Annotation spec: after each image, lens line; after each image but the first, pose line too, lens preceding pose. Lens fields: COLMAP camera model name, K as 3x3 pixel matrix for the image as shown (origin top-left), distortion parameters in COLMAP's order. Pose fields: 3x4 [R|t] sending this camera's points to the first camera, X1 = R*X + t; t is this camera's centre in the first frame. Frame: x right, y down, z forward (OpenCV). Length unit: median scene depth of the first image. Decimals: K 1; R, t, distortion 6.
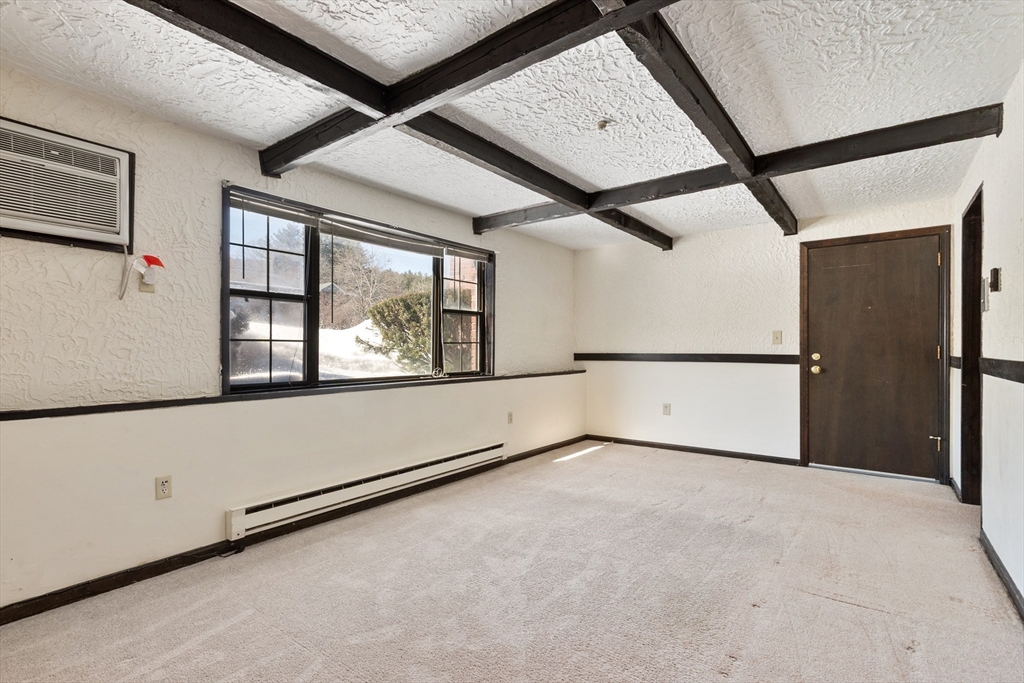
lens RADIAL K [[480.7, 0, 510.5], [0, 480.7, 347.2], [0, 0, 1]] dist [0.001938, 0.000277]
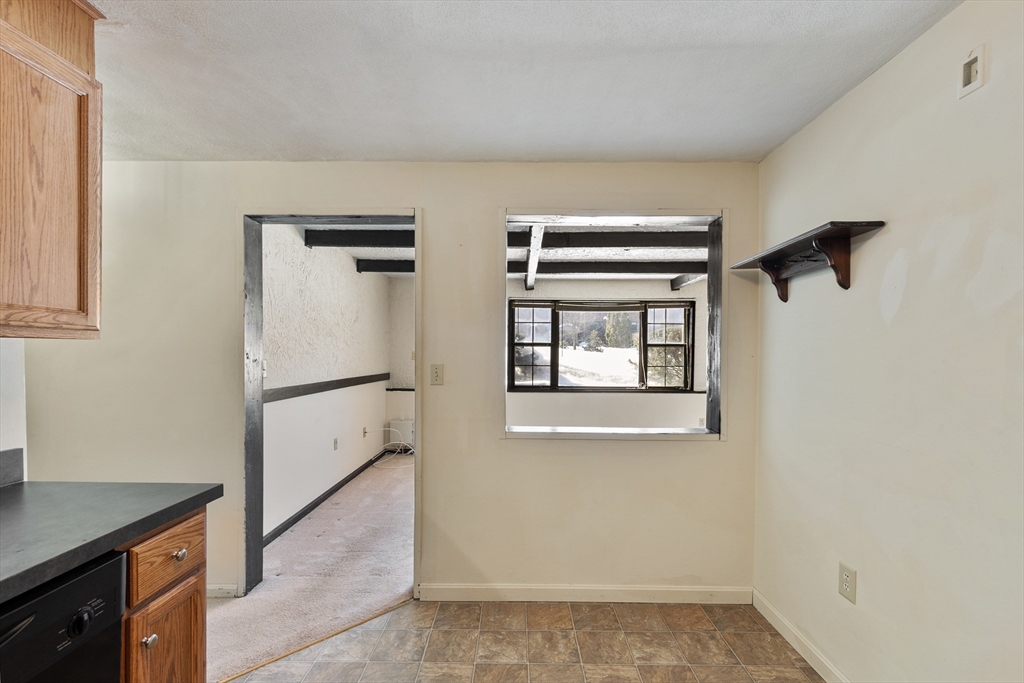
lens RADIAL K [[450.8, 0, 512.1], [0, 450.8, 362.2], [0, 0, 1]] dist [0.000120, 0.000109]
pose [[0.596208, 0.018727, -0.802611, 0.775984], [-0.006935, 0.999811, 0.018177, -0.048028], [0.802800, -0.005271, 0.596225, -0.191651]]
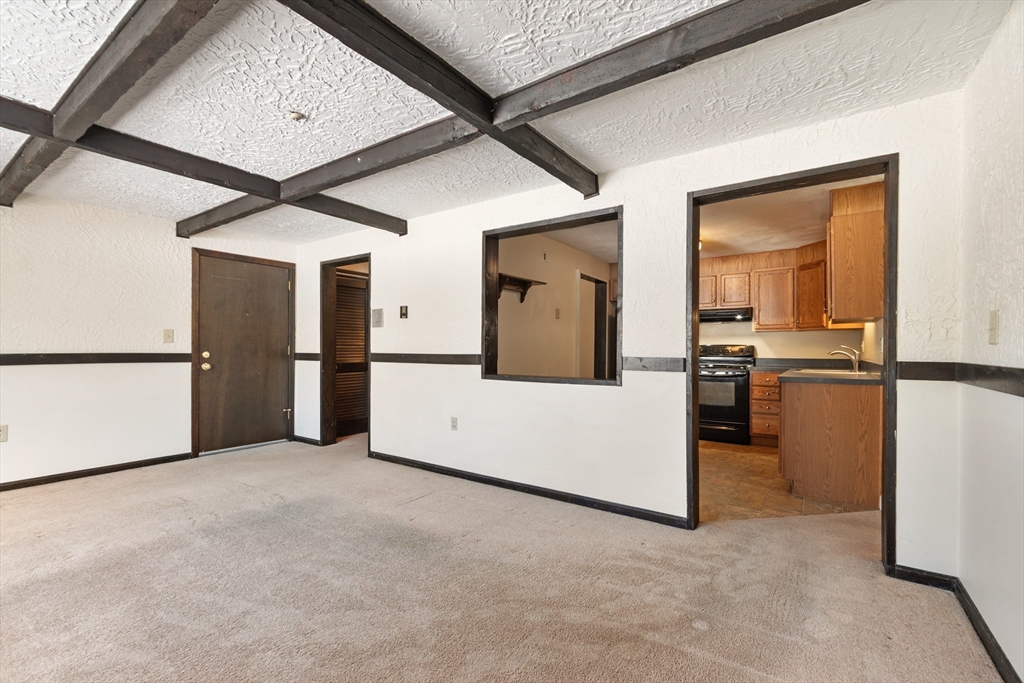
lens RADIAL K [[442.8, 0, 509.1], [0, 442.8, 347.8], [0, 0, 1]] dist [-0.000374, -0.000615]
pose [[-0.035094, 0.000315, 0.999384, -0.437852], [-0.007033, 0.999975, -0.000562, -0.000509], [-0.999359, -0.007048, -0.035091, 0.372386]]
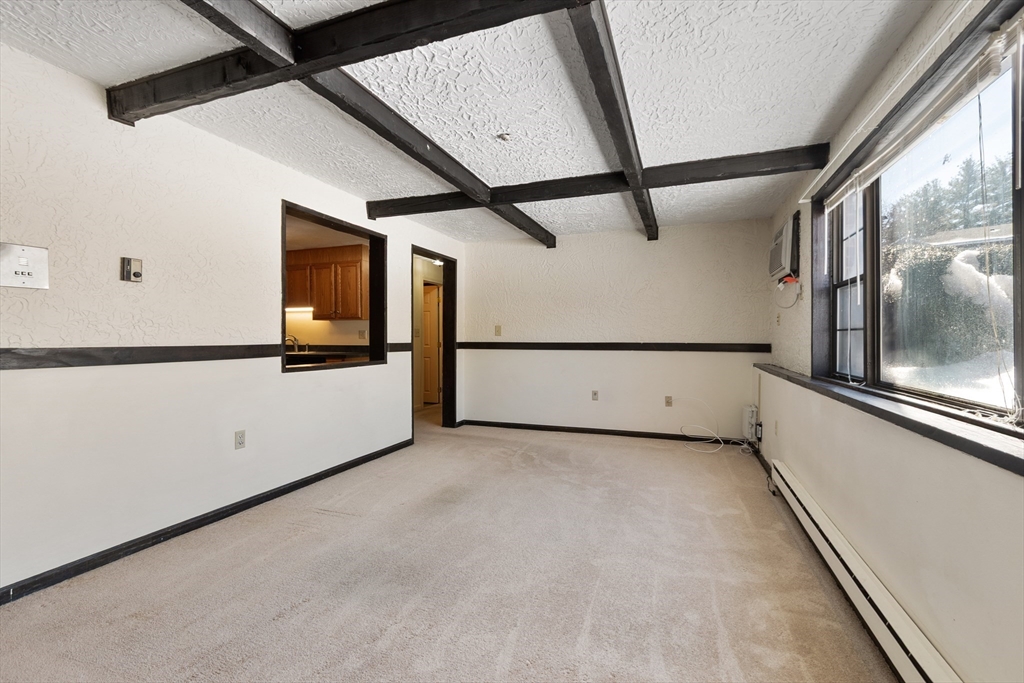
lens RADIAL K [[458.5, 0, 508.5], [0, 458.5, 340.1], [0, 0, 1]] dist [0.000684, 0.000052]
pose [[-0.961772, 0.000340, -0.273852, 0.290396], [-0.000288, 0.999997, 0.002252, 0.003869], [0.273853, 0.002244, -0.961769, 1.247862]]
